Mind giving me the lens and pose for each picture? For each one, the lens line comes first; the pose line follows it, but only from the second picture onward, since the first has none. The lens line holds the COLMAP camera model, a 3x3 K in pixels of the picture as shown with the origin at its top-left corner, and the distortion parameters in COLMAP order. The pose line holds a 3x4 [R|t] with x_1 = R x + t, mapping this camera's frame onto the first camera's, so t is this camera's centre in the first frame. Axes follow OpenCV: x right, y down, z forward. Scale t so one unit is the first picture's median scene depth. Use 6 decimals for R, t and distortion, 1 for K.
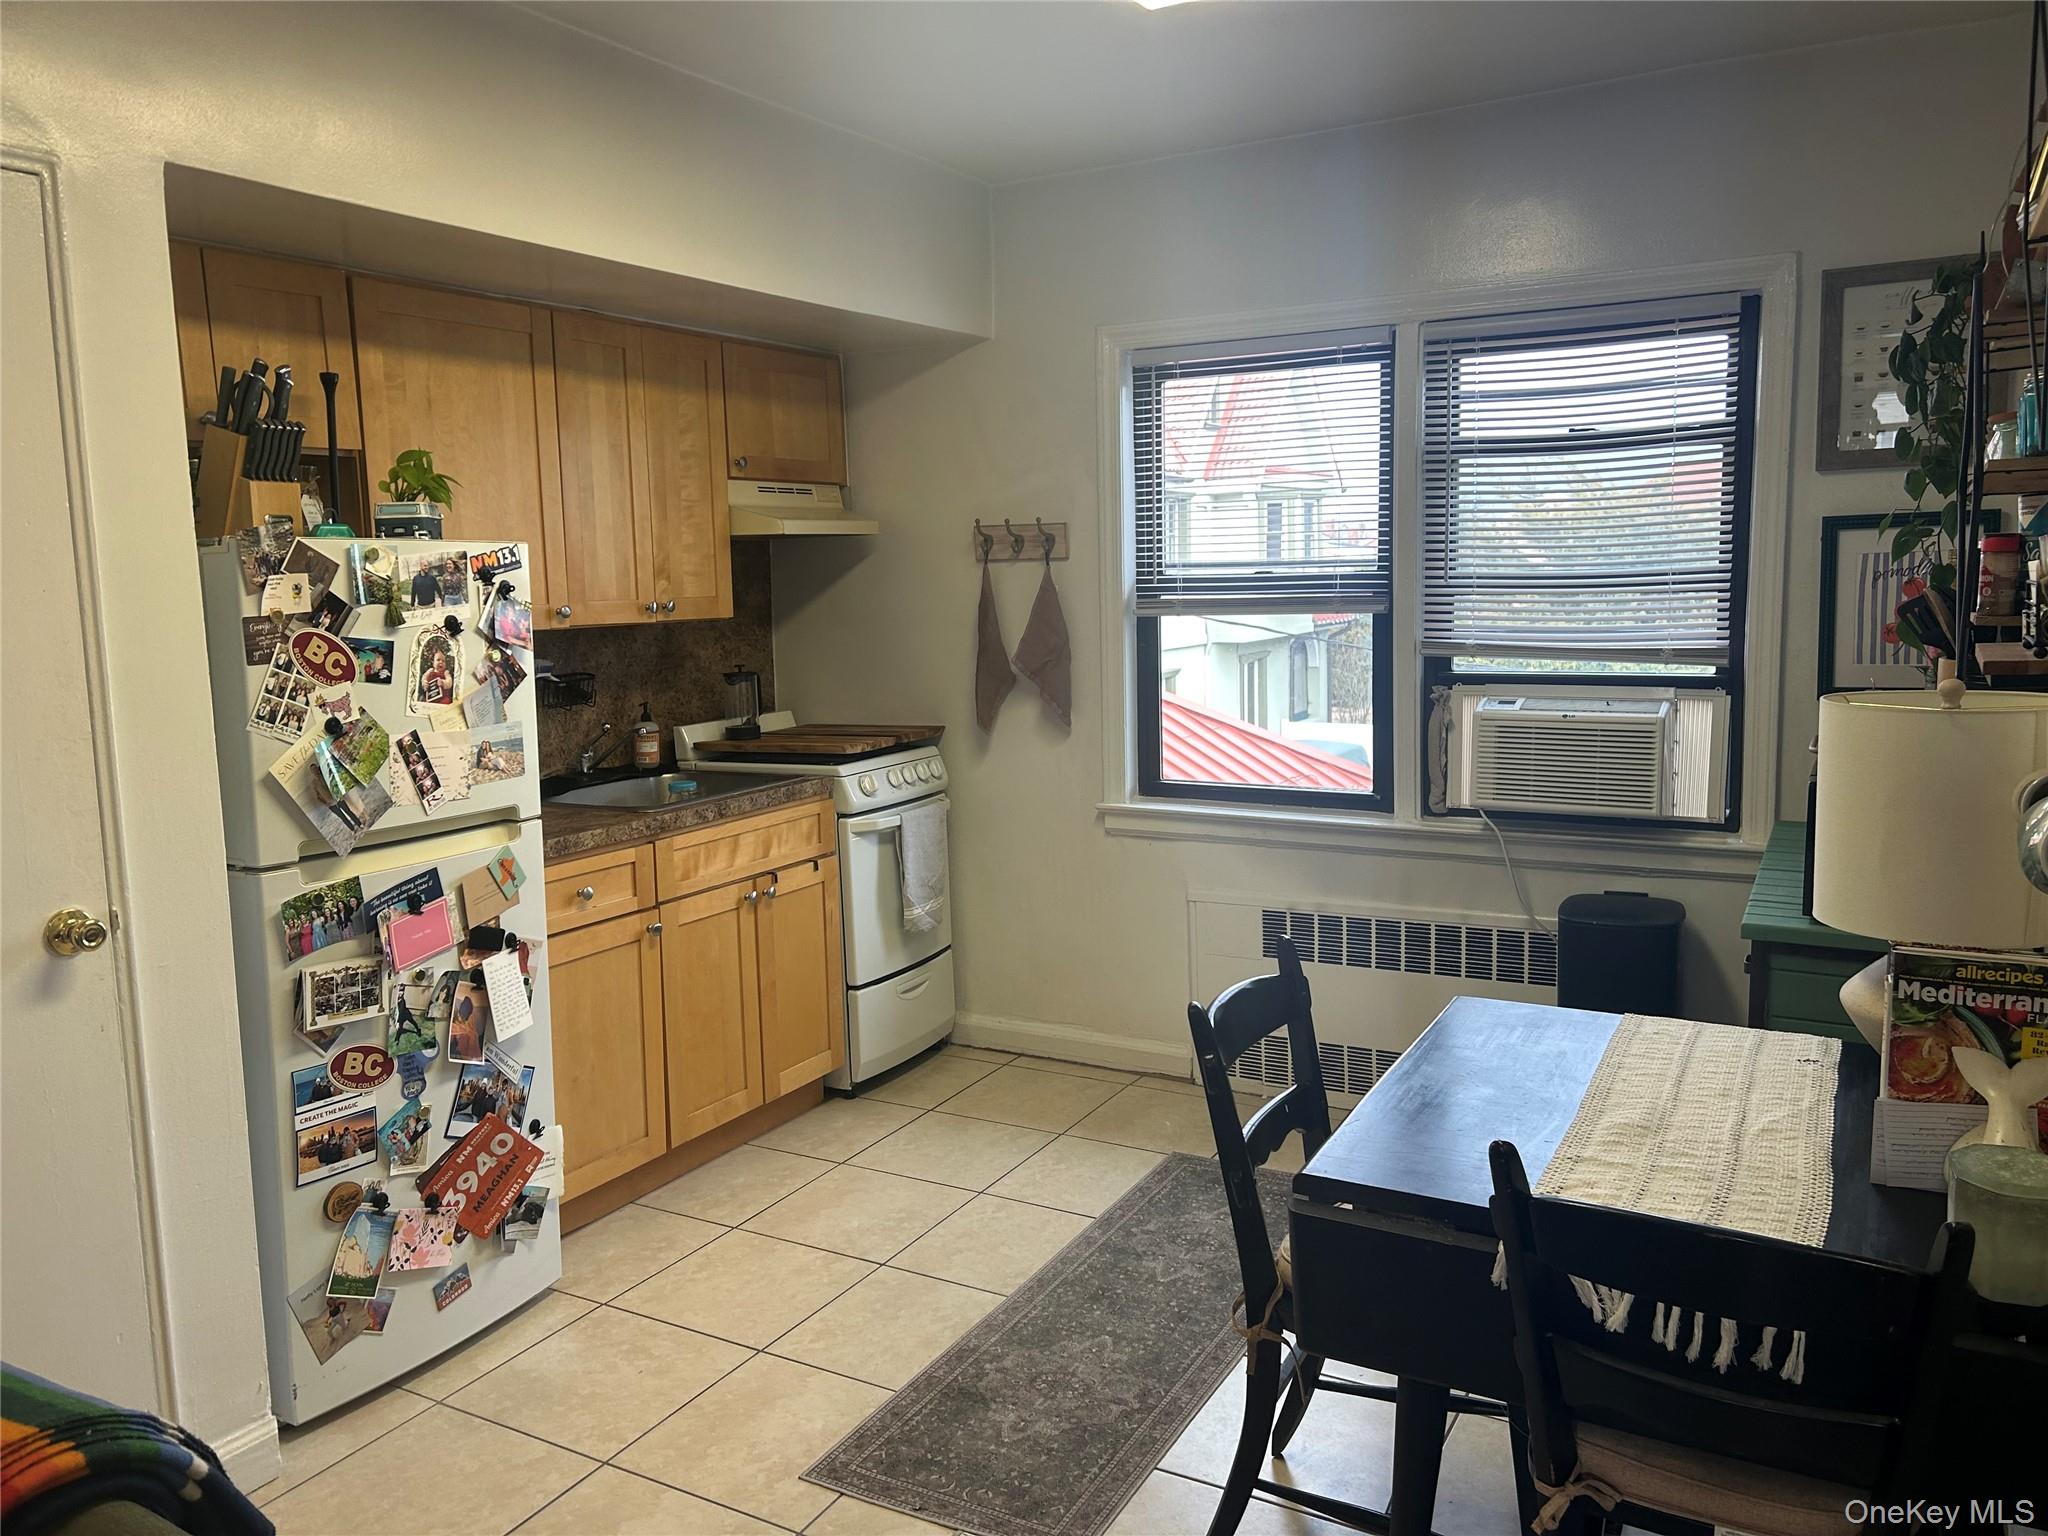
lens RADIAL K [[1528.9, 0, 1003.6], [0, 1528.9, 738.3], [0, 0, 1]] dist [0.050628, -0.020272]
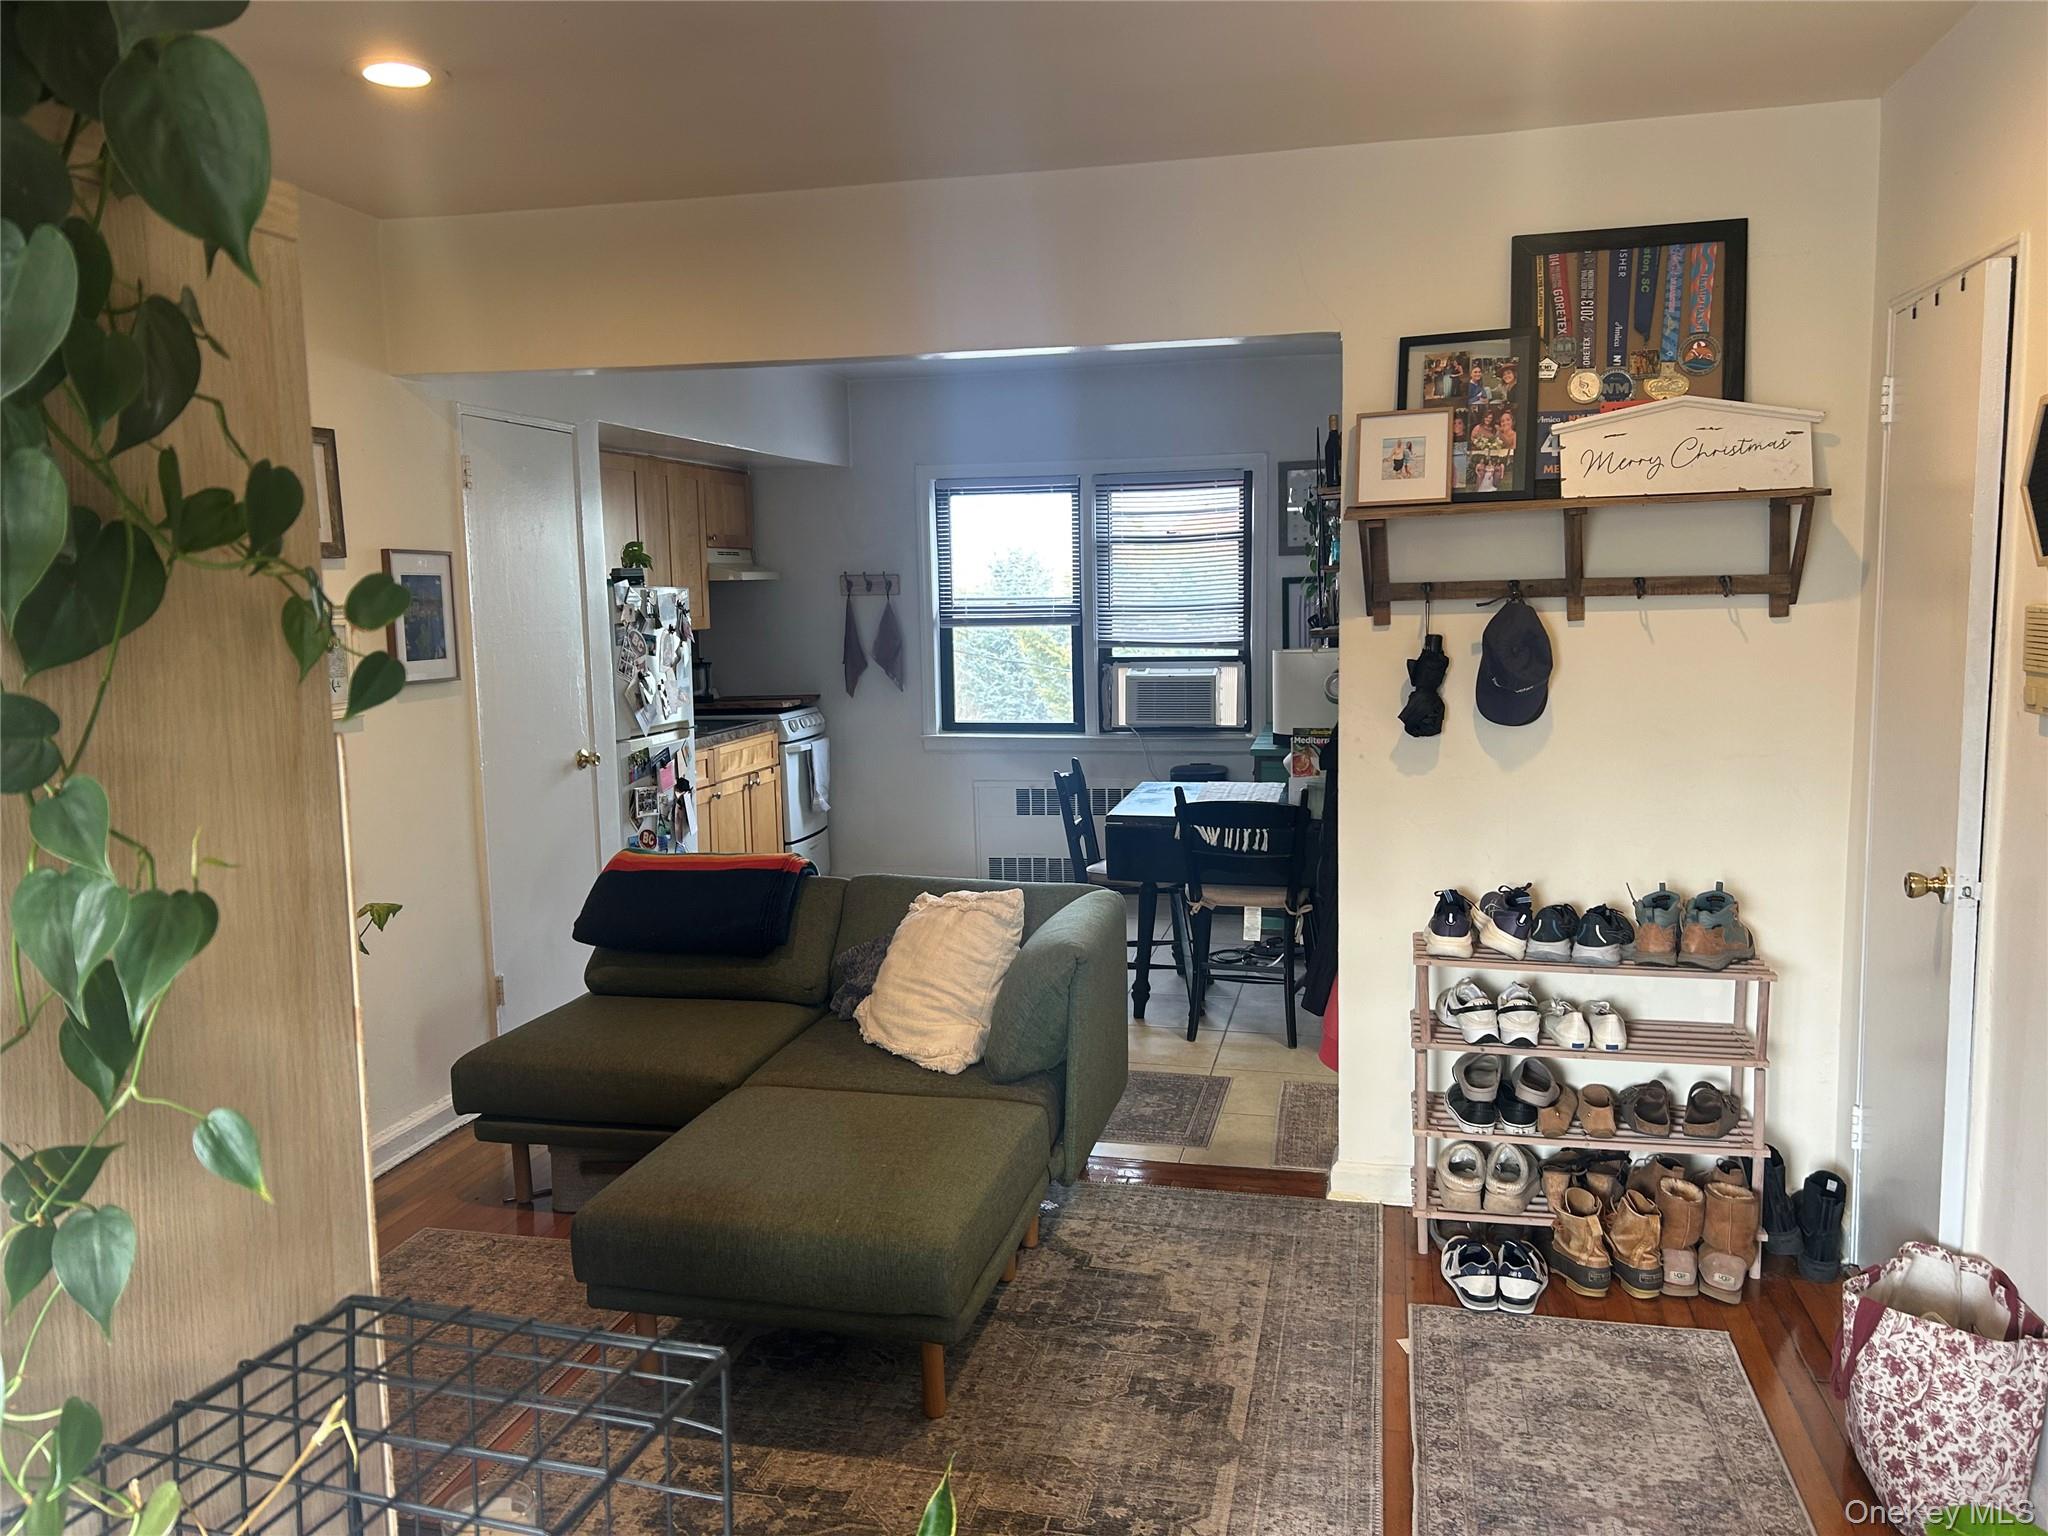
lens RADIAL K [[1528.9, 0, 1018.1], [0, 1528.9, 771.4], [0, 0, 1]] dist [0.050628, -0.020272]
pose [[0.958689, -0.029854, 0.282886, -0.365034], [0.029842, 0.999545, 0.004353, 0.088737], [-0.282887, 0.004269, 0.959144, -0.792417]]
